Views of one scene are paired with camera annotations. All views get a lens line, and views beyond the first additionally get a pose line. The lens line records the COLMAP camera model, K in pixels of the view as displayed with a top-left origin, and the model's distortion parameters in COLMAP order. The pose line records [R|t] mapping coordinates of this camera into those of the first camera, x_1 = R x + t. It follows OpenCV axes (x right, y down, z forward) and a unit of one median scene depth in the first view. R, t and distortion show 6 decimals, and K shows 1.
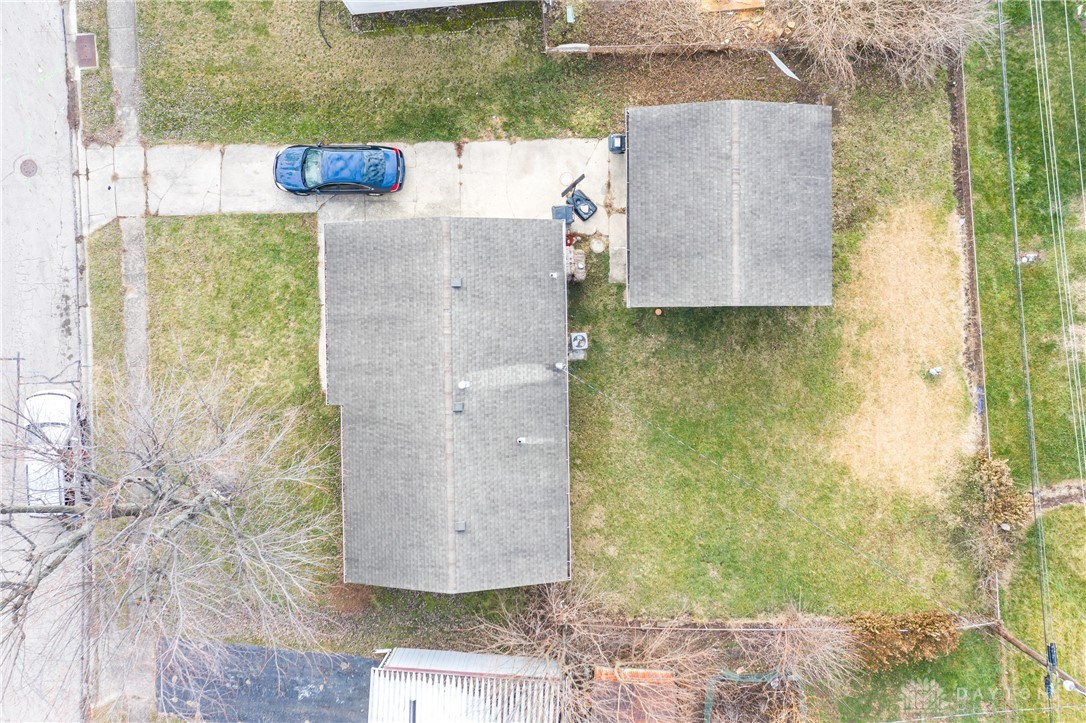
lens RADIAL K [[1042.8, 0, 554.7], [0, 1042.8, 326.4], [0, 0, 1]] dist [-0.005163, -0.003338]
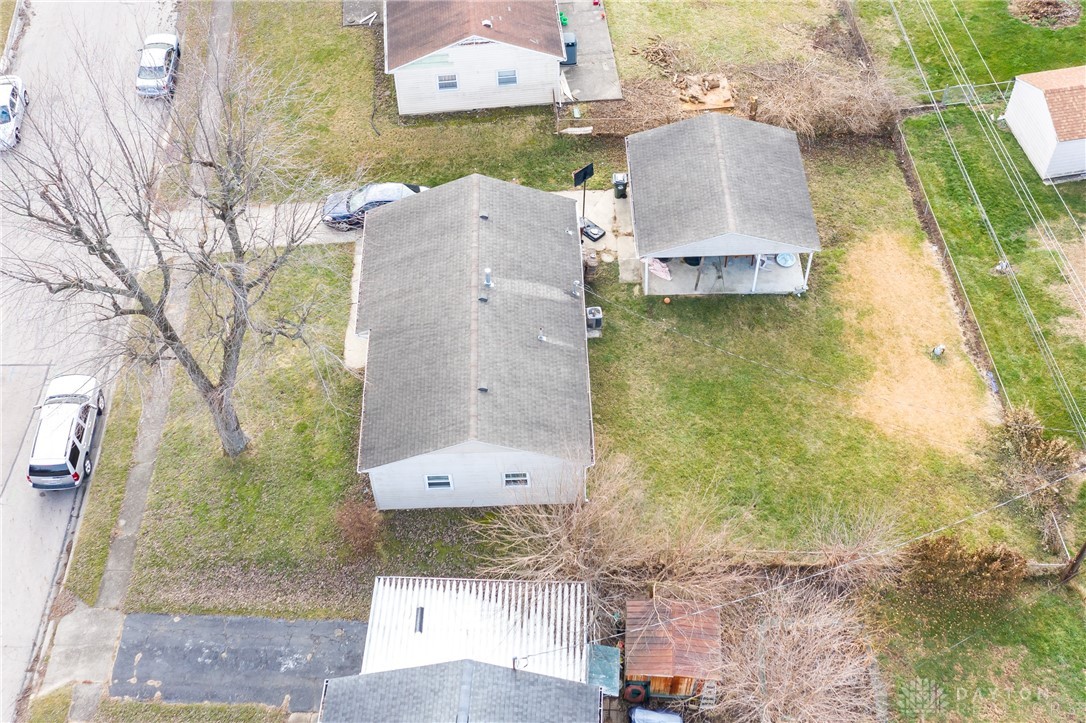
lens RADIAL K [[1273.9, 0, 543.9], [0, 1273.9, 327.3], [0, 0, 1]] dist [-0.009404, -0.001627]
pose [[0.999909, -0.013161, 0.003123, -0.030980], [0.011959, 0.752258, -0.658761, 0.856452], [0.006321, 0.658738, 0.752346, 0.034032]]
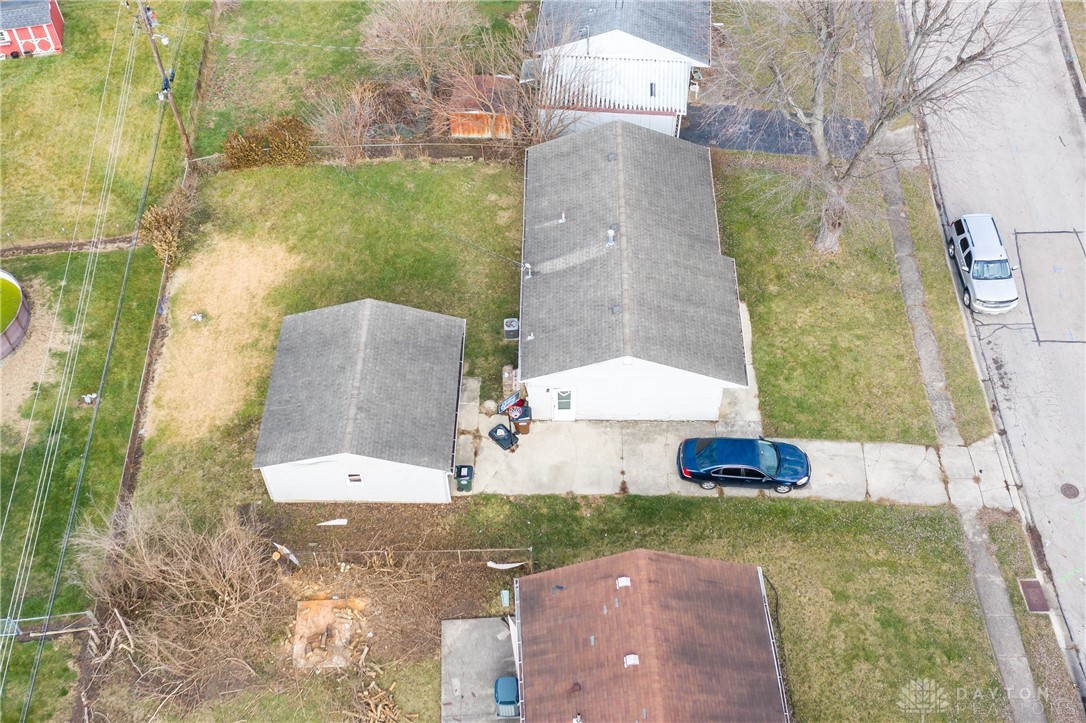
lens RADIAL K [[1196.9, 0, 521.7], [0, 1196.9, 310.8], [0, 0, 1]] dist [-0.015425, 0.010654]
pose [[-0.998332, -0.004608, 0.057546, -0.058553], [0.039362, -0.783513, 0.620128, -0.739858], [0.042230, 0.621359, 0.782387, 0.002340]]
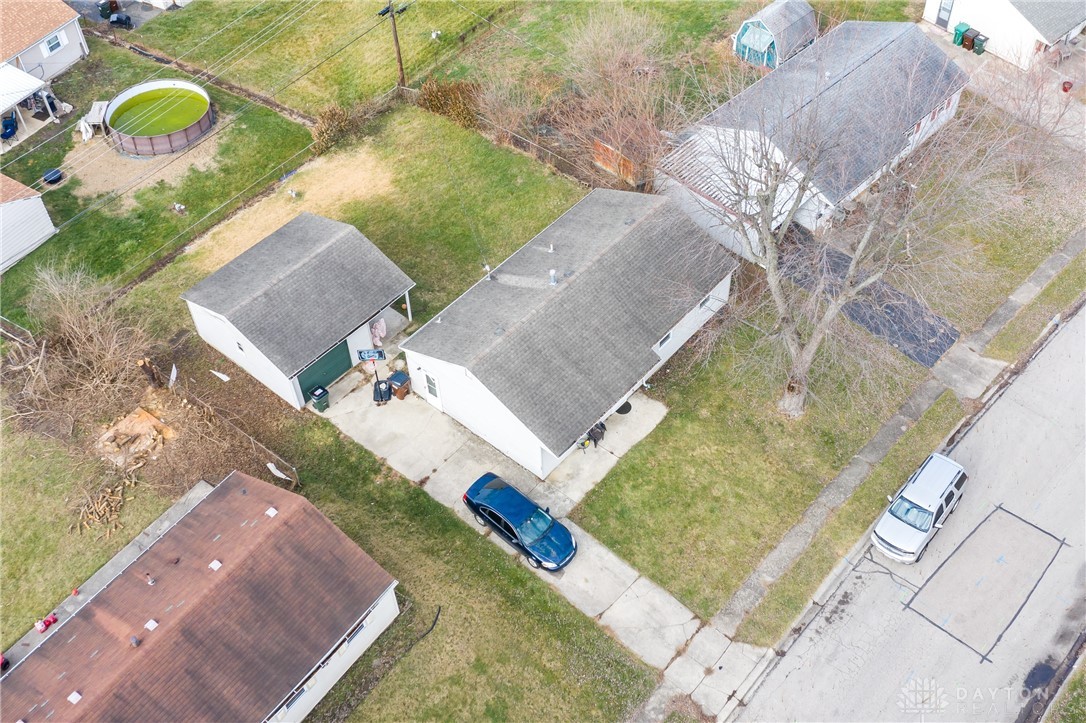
lens RADIAL K [[1163.1, 0, 597.0], [0, 1163.1, 350.0], [0, 0, 1]] dist [-0.012474, 0.004417]
pose [[-0.764858, -0.469826, 0.440745, -0.672310], [0.643621, -0.586295, 0.491945, -0.550432], [0.027278, 0.659940, 0.750823, 0.038625]]
